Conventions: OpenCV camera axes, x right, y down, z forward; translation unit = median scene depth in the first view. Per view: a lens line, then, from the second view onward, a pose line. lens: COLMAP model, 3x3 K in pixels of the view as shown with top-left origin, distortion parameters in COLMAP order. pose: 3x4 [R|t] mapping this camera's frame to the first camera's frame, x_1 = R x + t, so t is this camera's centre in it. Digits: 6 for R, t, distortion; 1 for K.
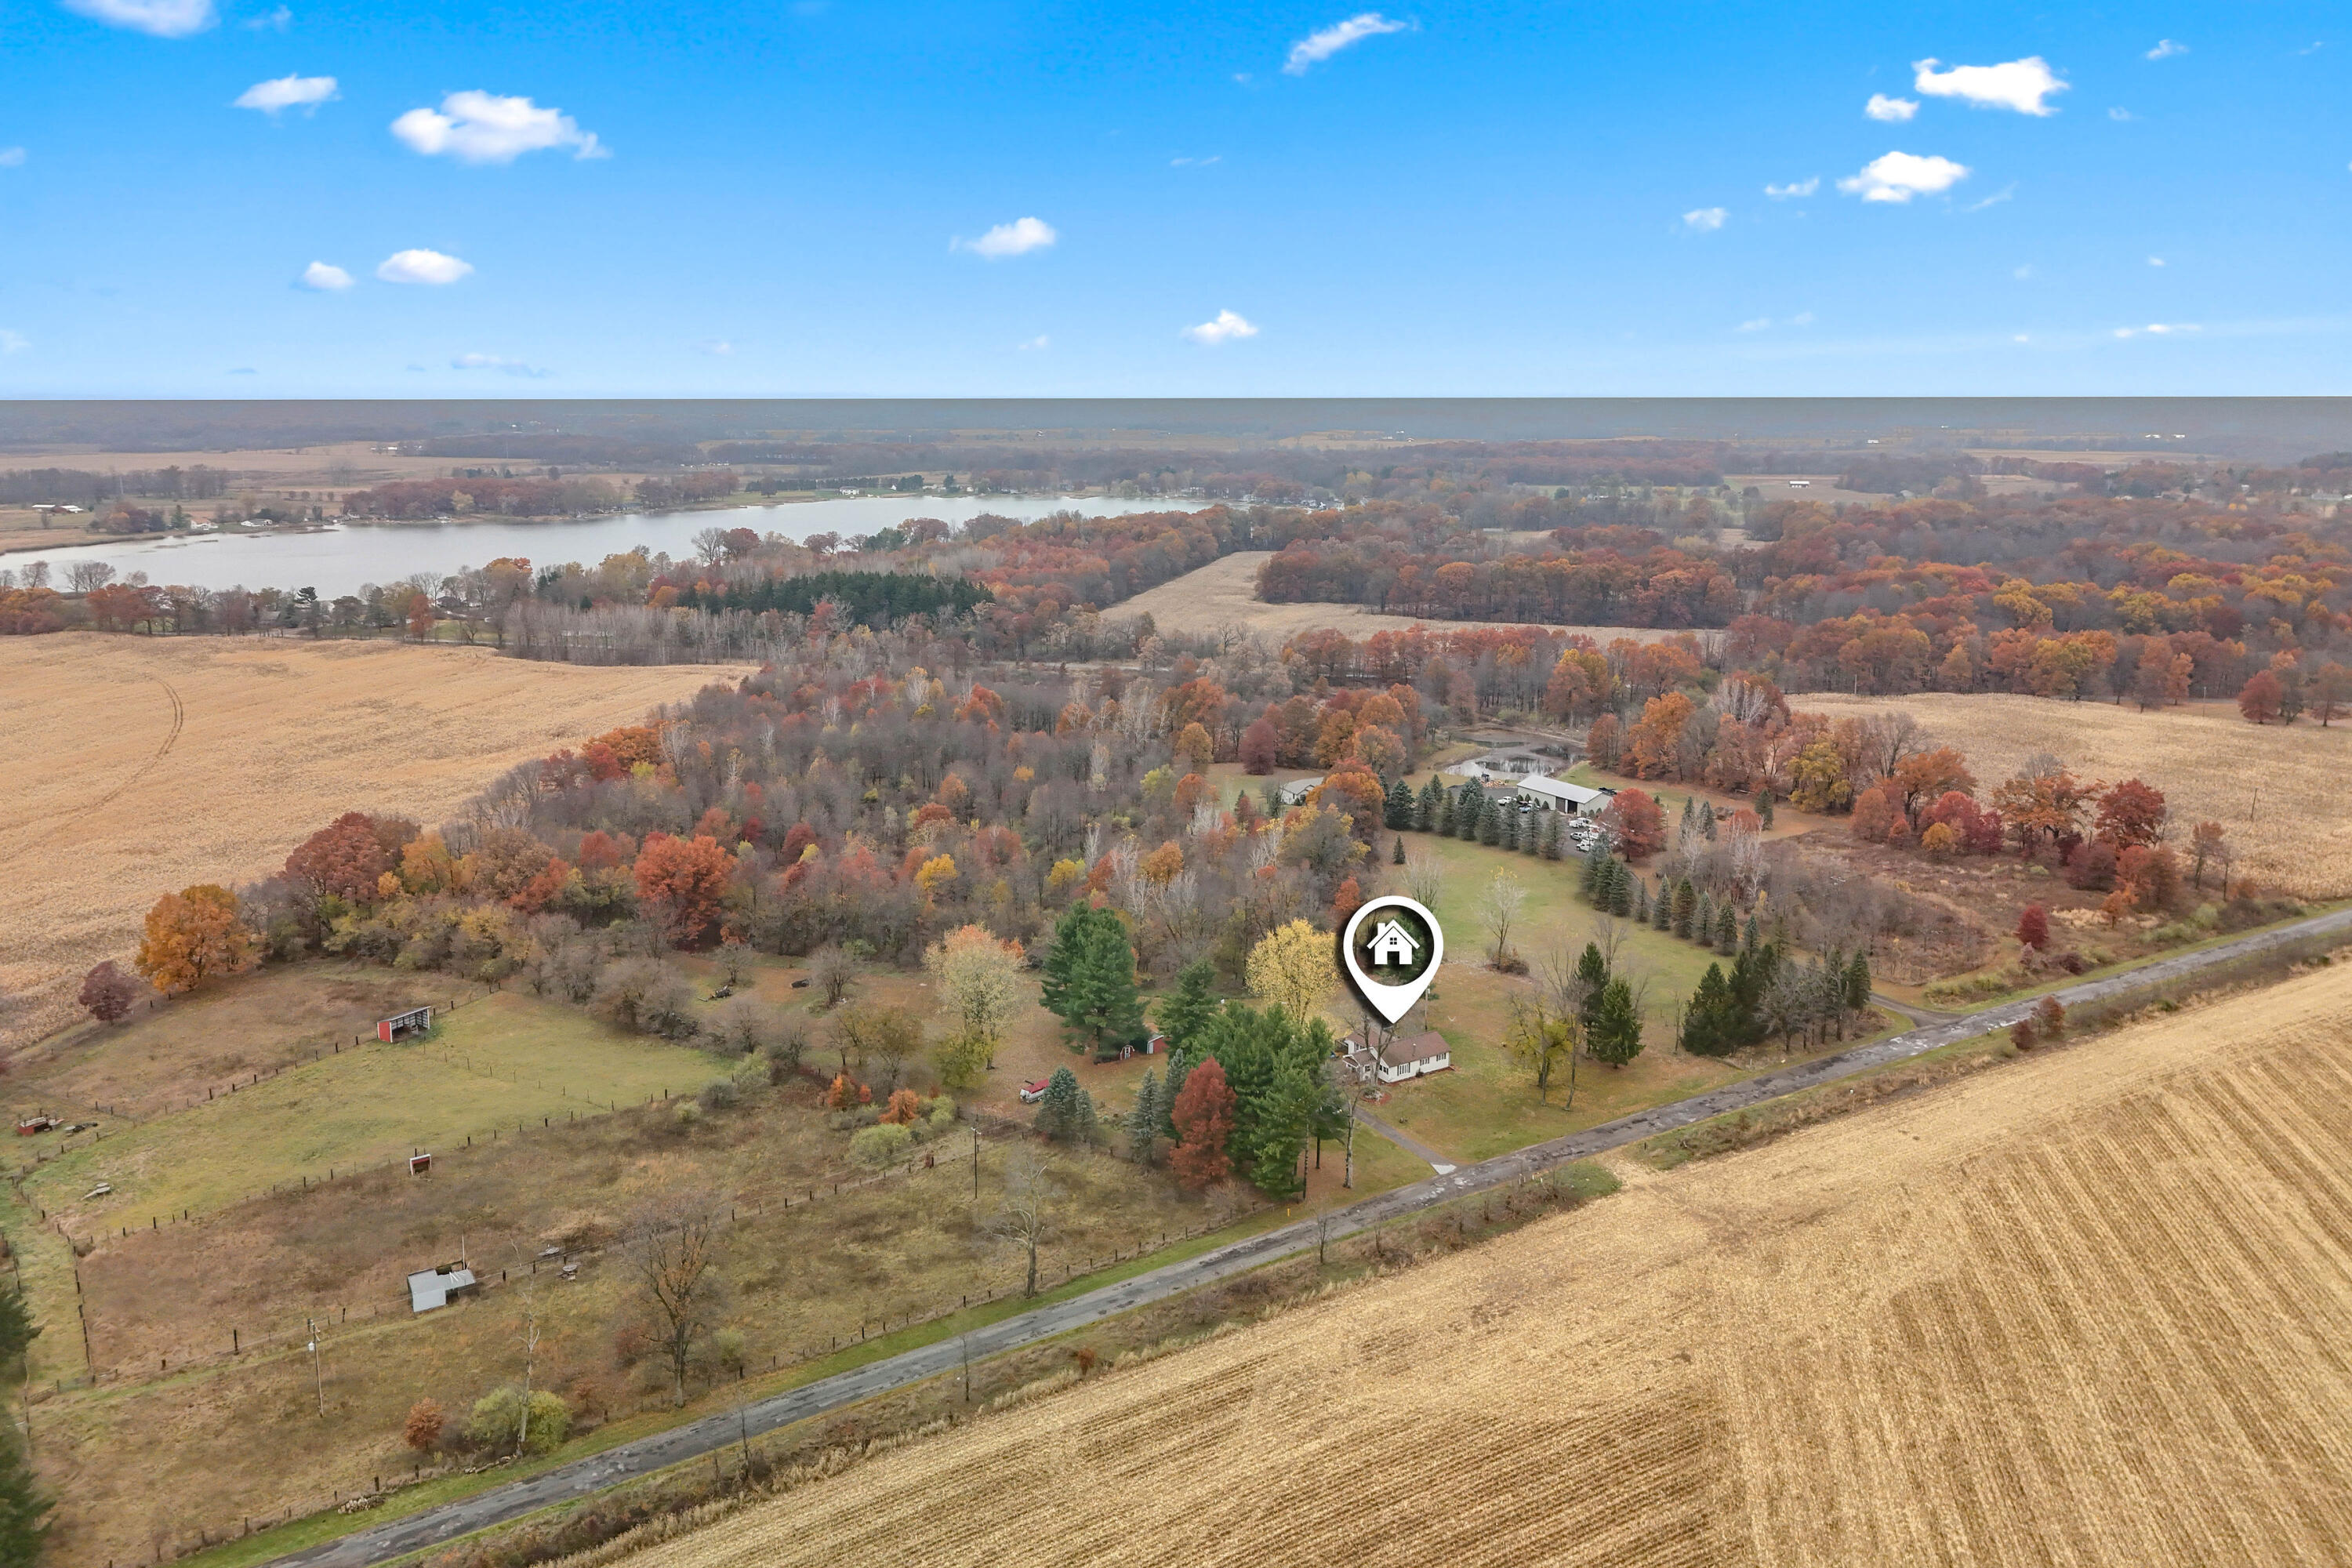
lens RADIAL K [[1754.4, 0, 1142.6], [0, 1754.4, 816.8], [0, 0, 1]] dist [0.068056, -0.039512]
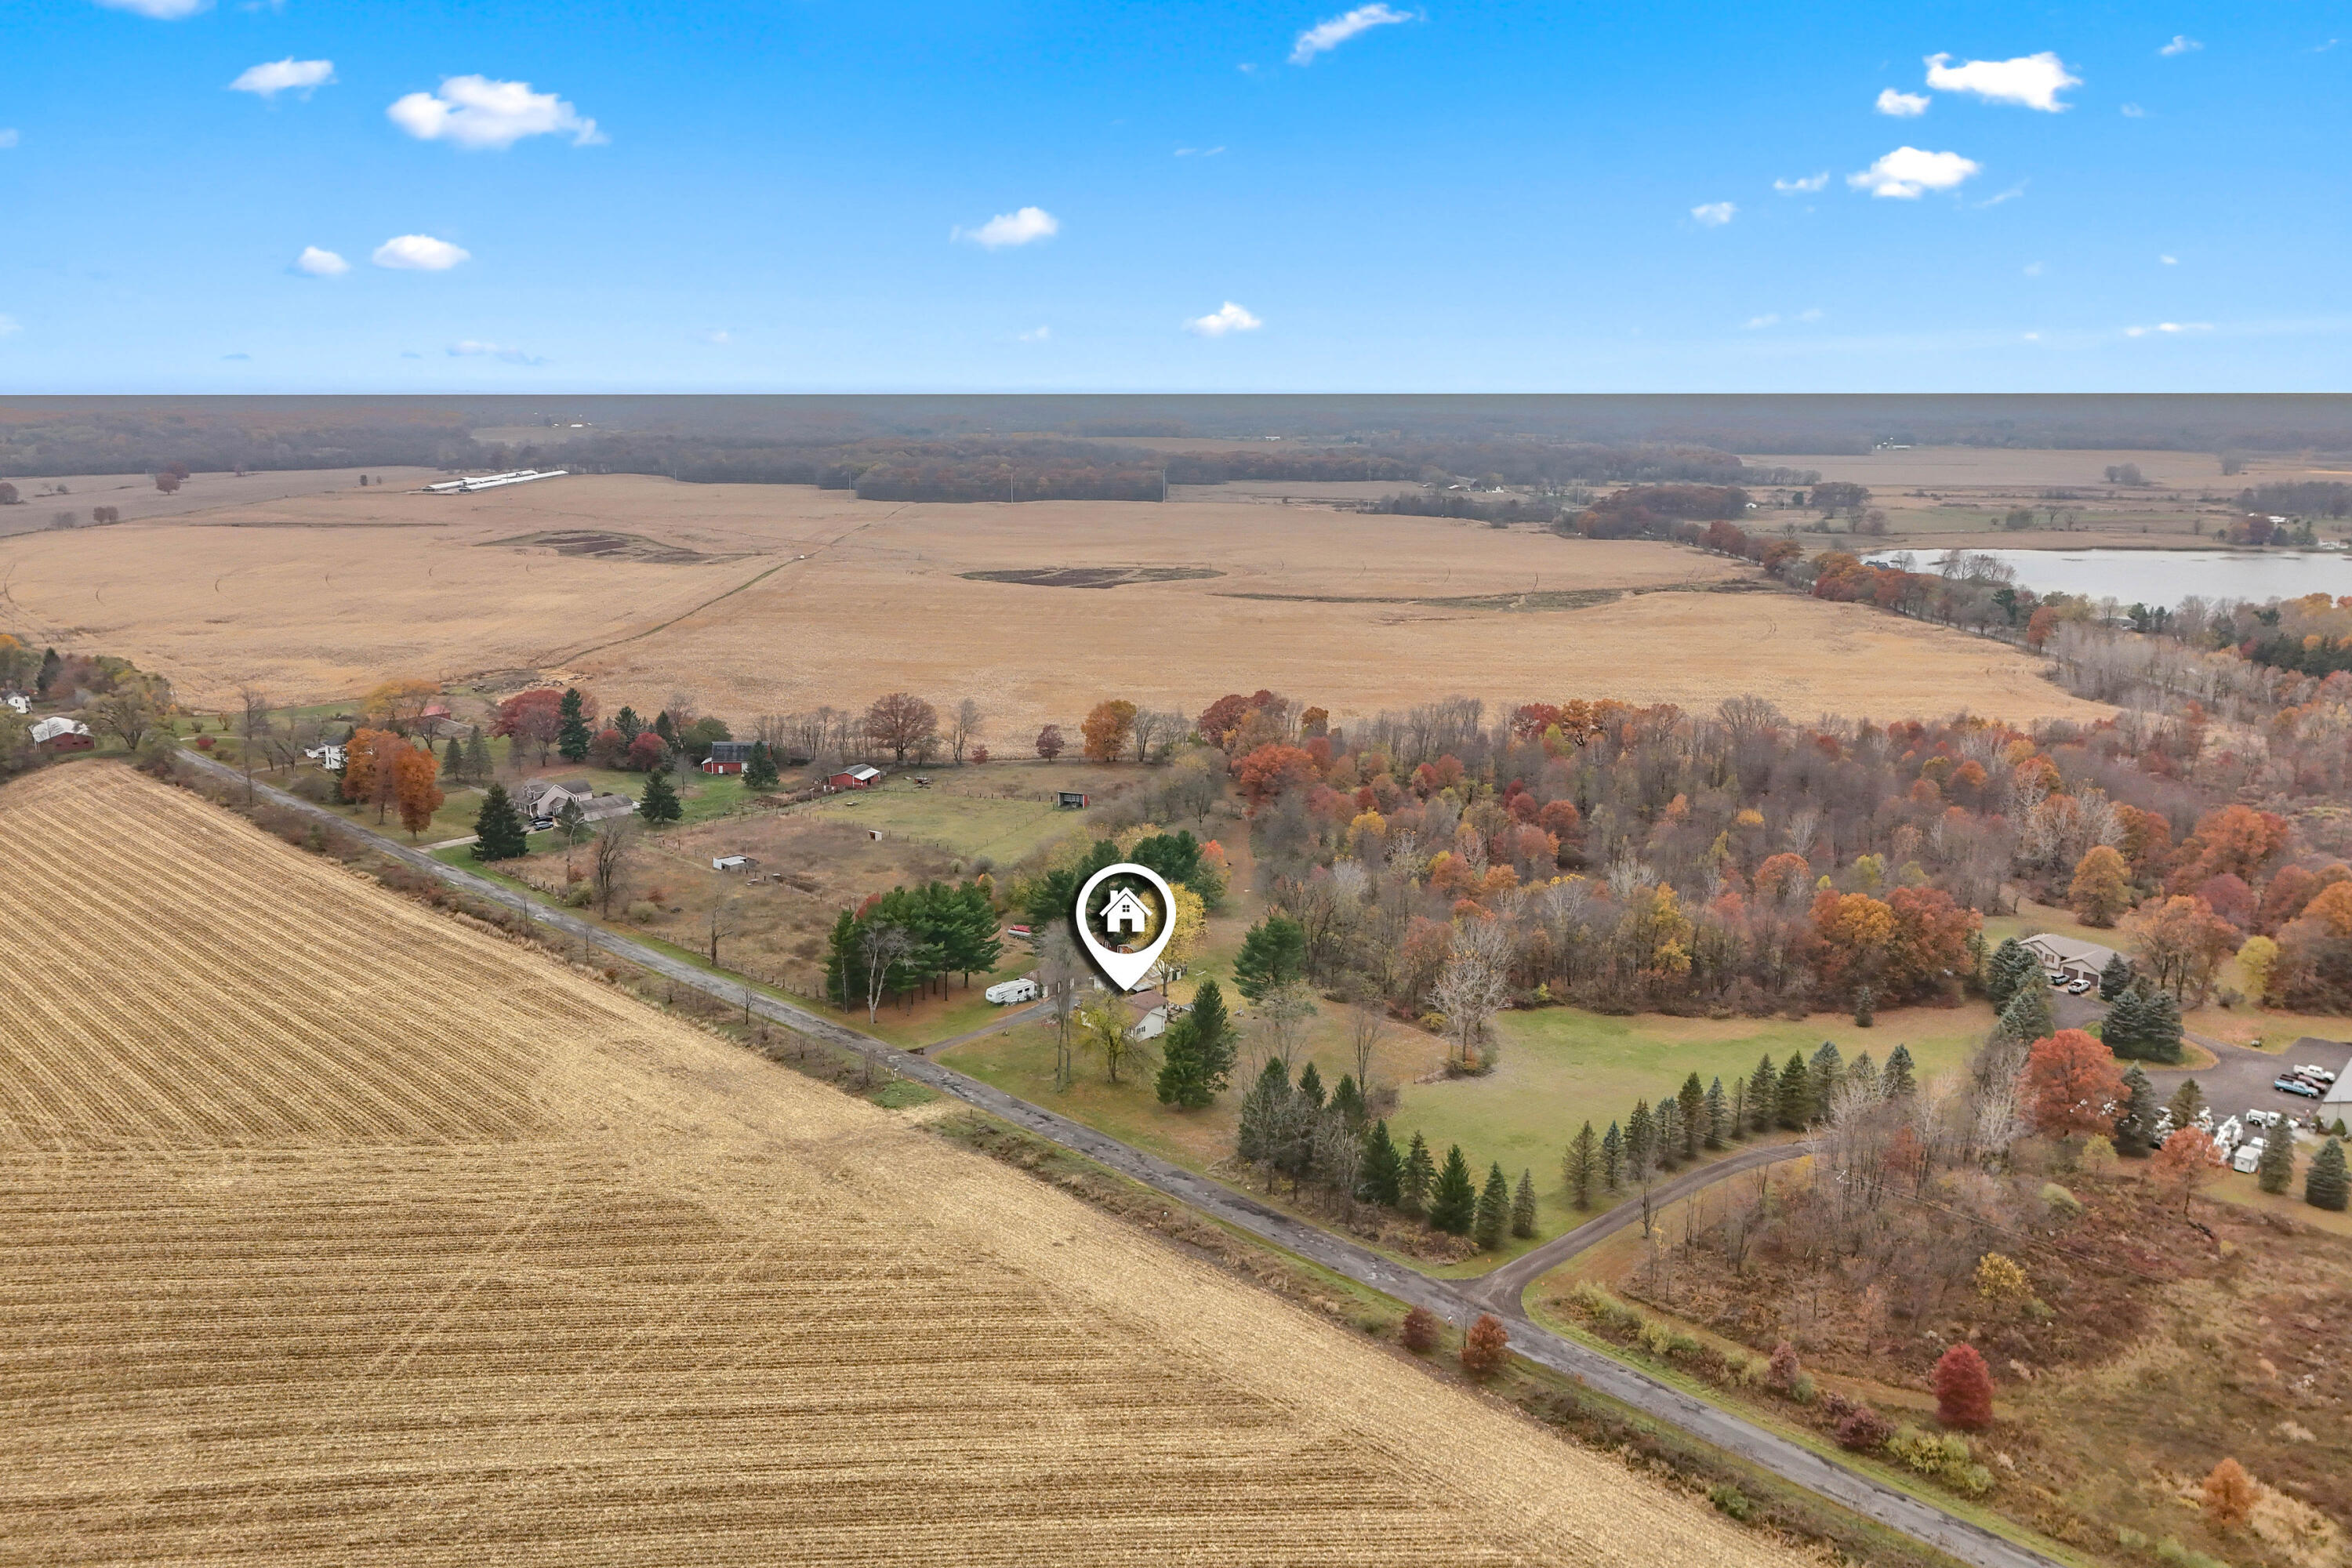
lens RADIAL K [[1679.2, 0, 1154.9], [0, 1679.2, 741.1], [0, 0, 1]] dist [0.065951, -0.045492]
pose [[0.256198, 0.208294, -0.943915, 0.704334], [-0.246757, 0.958246, 0.144481, -0.117355], [0.934598, 0.195902, 0.296899, 0.433714]]
